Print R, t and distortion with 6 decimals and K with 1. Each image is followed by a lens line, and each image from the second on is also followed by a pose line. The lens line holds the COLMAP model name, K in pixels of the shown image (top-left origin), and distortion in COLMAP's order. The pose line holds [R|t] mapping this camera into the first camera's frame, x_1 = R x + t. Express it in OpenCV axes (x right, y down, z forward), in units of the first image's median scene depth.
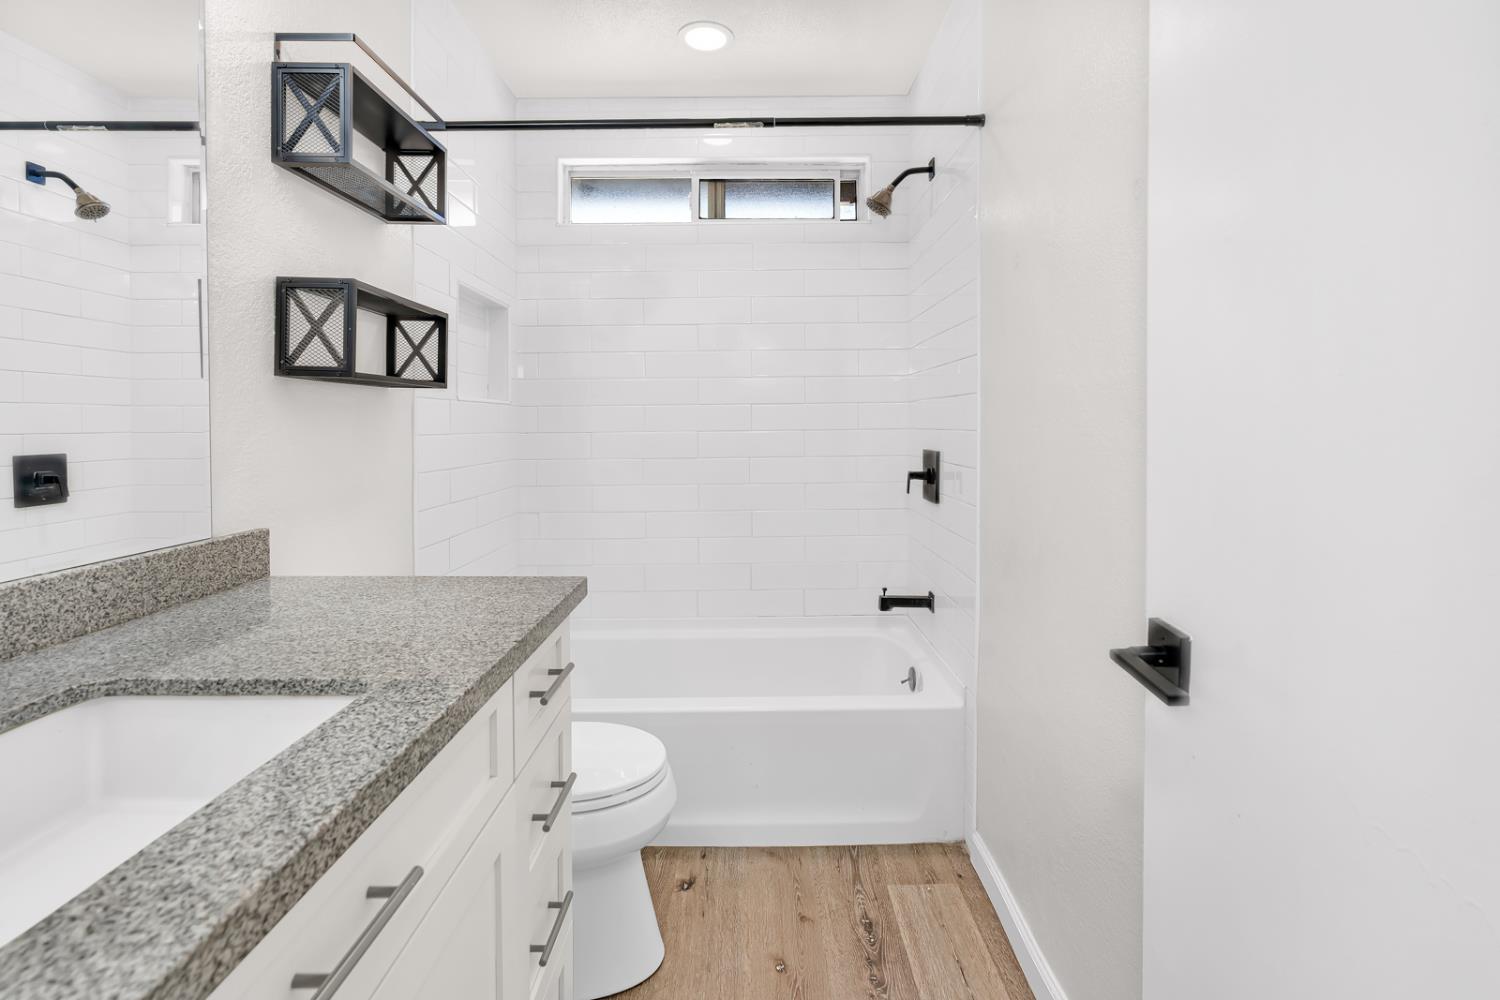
lens RADIAL K [[692.7, 0, 751.2], [0, 692.7, 450.6], [0, 0, 1]] dist [-0.002518, 0.001923]
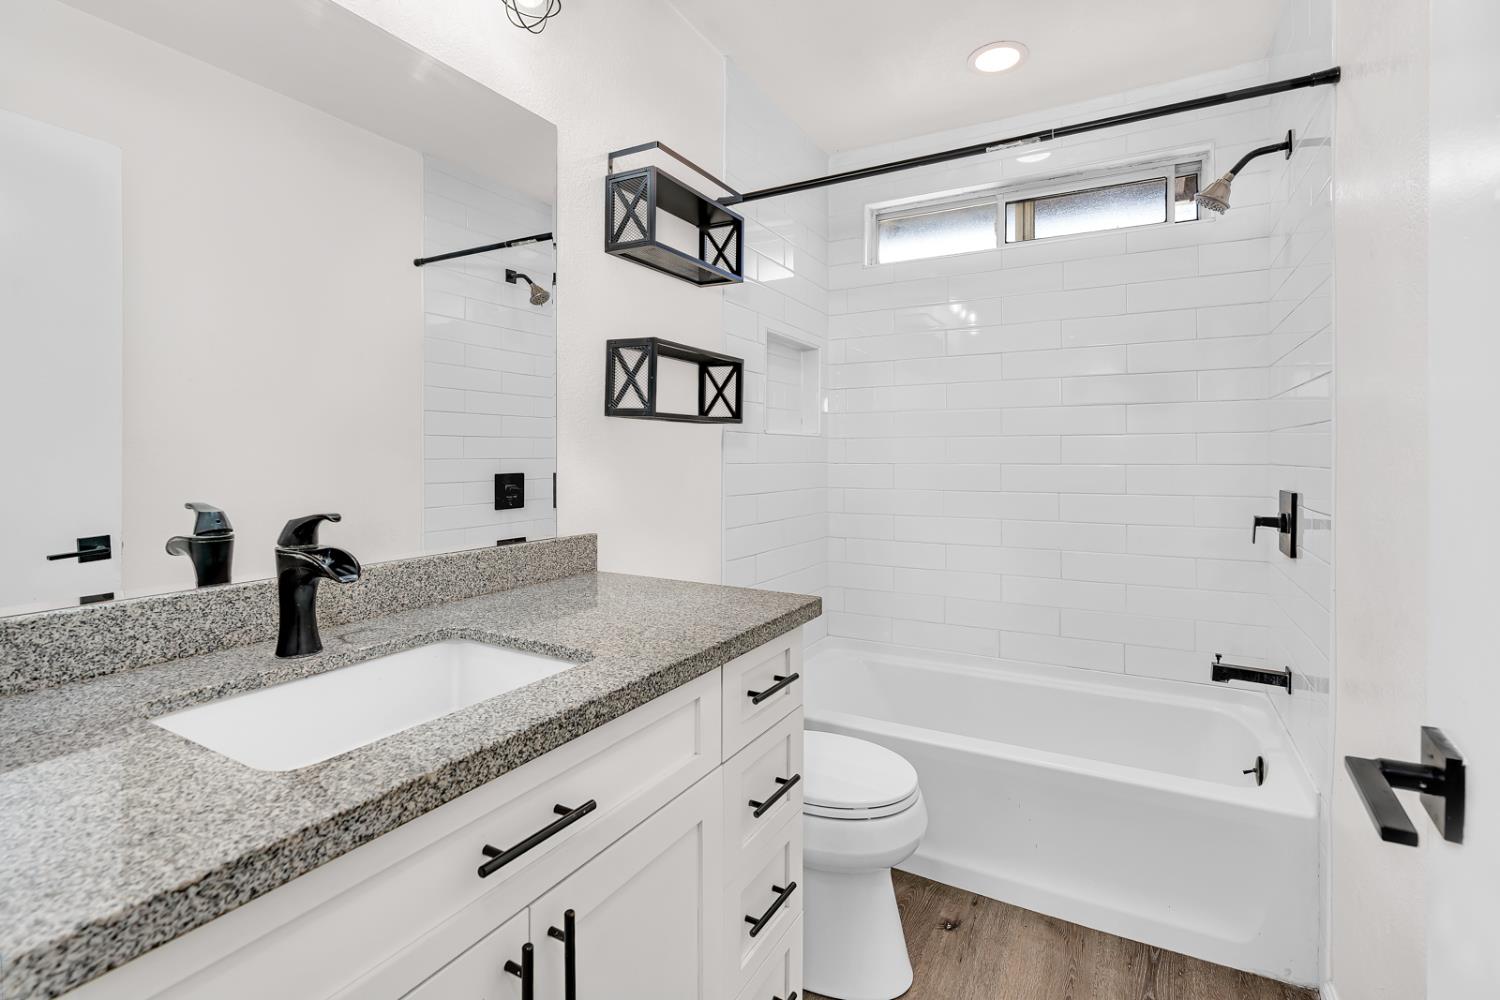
lens RADIAL K [[686.8, 0, 758.9], [0, 686.8, 474.1], [0, 0, 1]] dist [-0.001692, 0.000727]
pose [[0.879041, 0.021873, -0.476245, 0.141128], [-0.026512, 0.999644, -0.003023, -0.003032], [0.476009, 0.015283, 0.879307, 0.006327]]
